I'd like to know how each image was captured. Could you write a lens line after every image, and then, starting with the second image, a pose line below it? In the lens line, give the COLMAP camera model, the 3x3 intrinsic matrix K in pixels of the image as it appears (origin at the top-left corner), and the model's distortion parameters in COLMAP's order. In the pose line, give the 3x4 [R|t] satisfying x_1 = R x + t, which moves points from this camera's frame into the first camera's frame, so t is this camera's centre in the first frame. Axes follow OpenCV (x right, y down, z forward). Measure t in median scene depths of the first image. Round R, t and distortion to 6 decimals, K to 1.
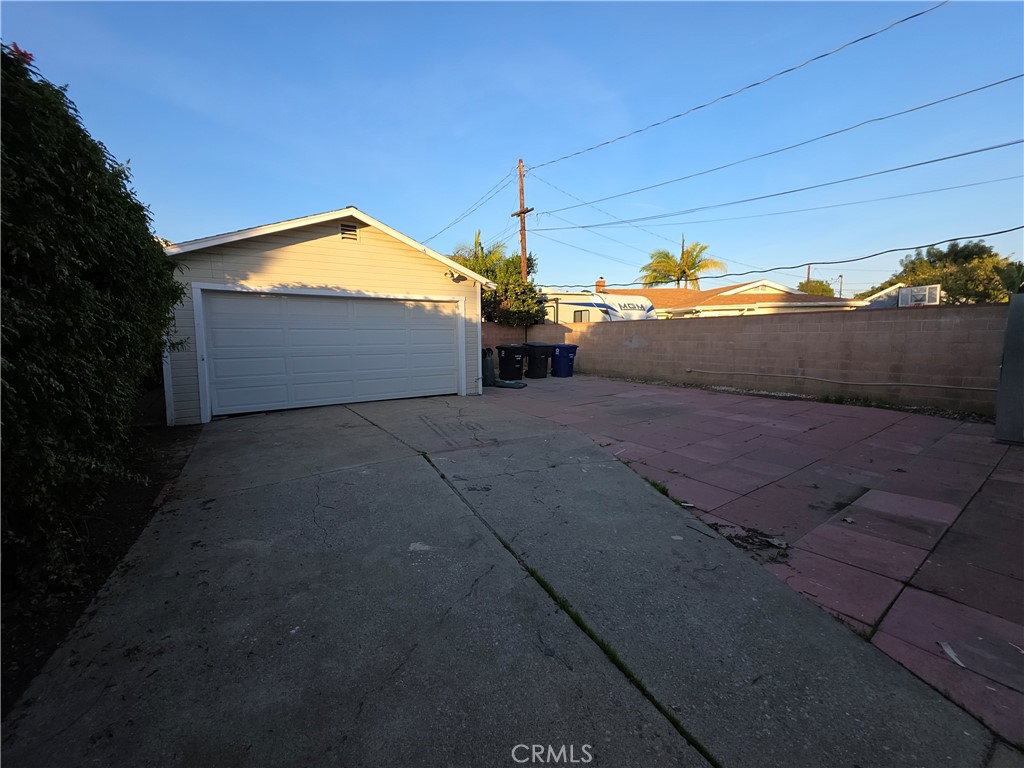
lens RADIAL K [[411.5, 0, 514.3], [0, 411.5, 381.4], [0, 0, 1]] dist [0.014279, 0.000234]
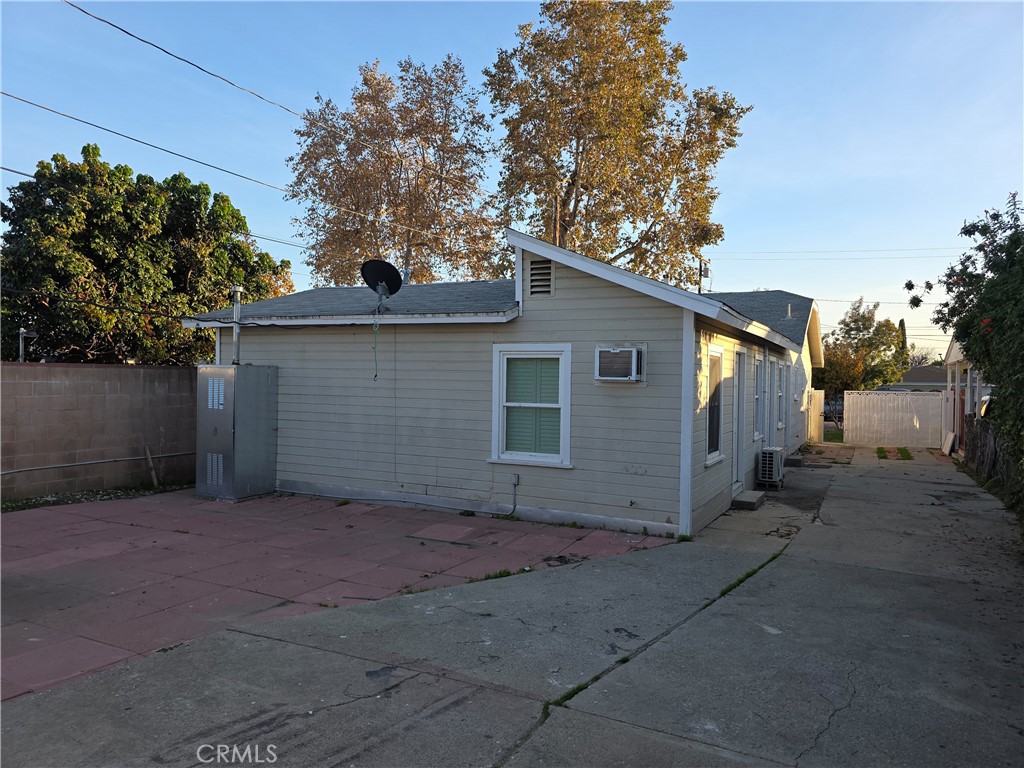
lens RADIAL K [[687.9, 0, 514.3], [0, 687.9, 386.5], [0, 0, 1]] dist [-0.001842, -0.008764]
pose [[-0.465776, 0.001012, 0.884902, -1.165237], [0.097073, 0.994023, 0.049959, -0.264792], [-0.879562, 0.109170, -0.463090, 1.868270]]
